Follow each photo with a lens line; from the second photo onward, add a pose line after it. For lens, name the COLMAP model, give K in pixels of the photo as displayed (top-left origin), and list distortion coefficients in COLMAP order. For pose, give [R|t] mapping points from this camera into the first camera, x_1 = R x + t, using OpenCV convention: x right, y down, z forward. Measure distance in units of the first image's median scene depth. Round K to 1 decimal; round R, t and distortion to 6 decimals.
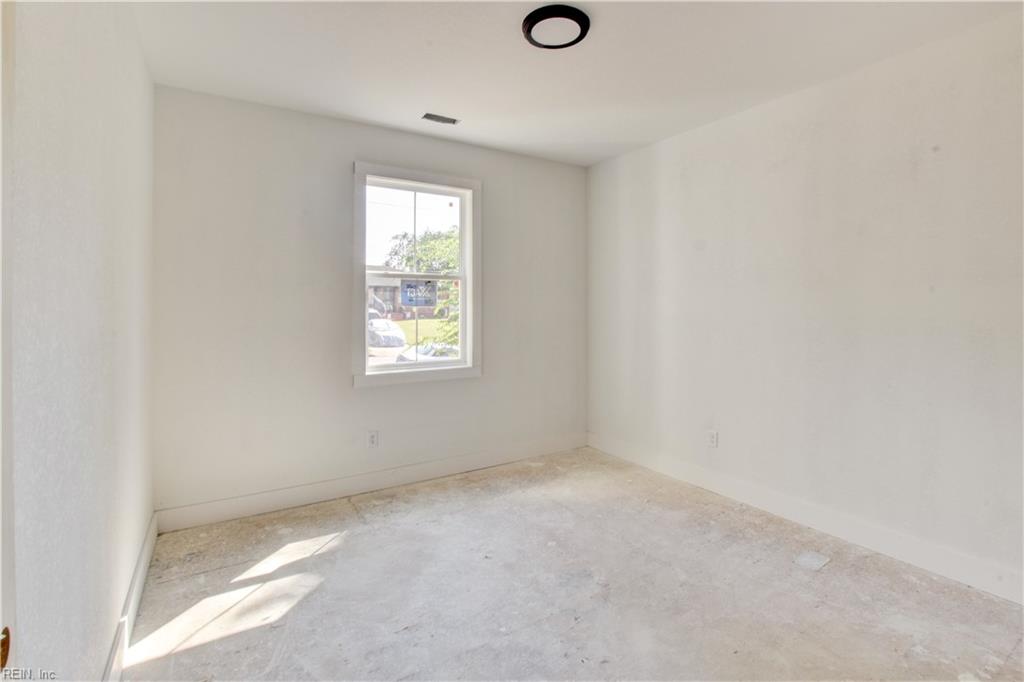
lens RADIAL K [[475.7, 0, 515.5], [0, 475.7, 297.6], [0, 0, 1]] dist [-0.023957, 0.001249]
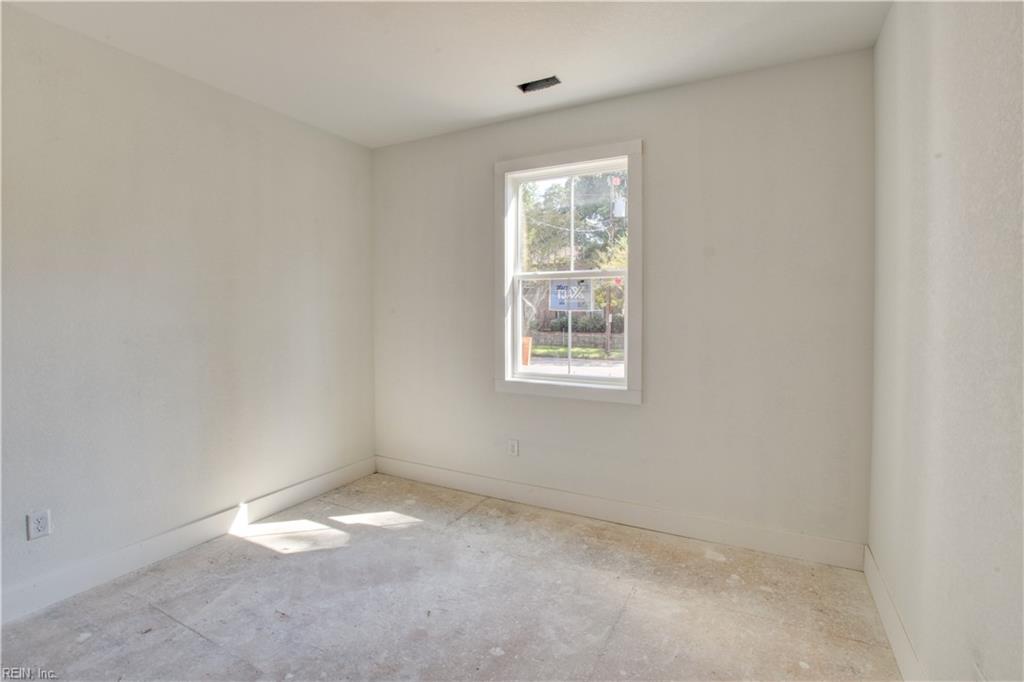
lens RADIAL K [[467.6, 0, 520.7], [0, 467.6, 314.9], [0, 0, 1]] dist [-0.026061, 0.000627]
pose [[0.501144, 0.009372, -0.865313, 0.595337], [0.015481, 0.999684, 0.019793, 0.011335], [0.865225, -0.023315, 0.500841, 0.616826]]
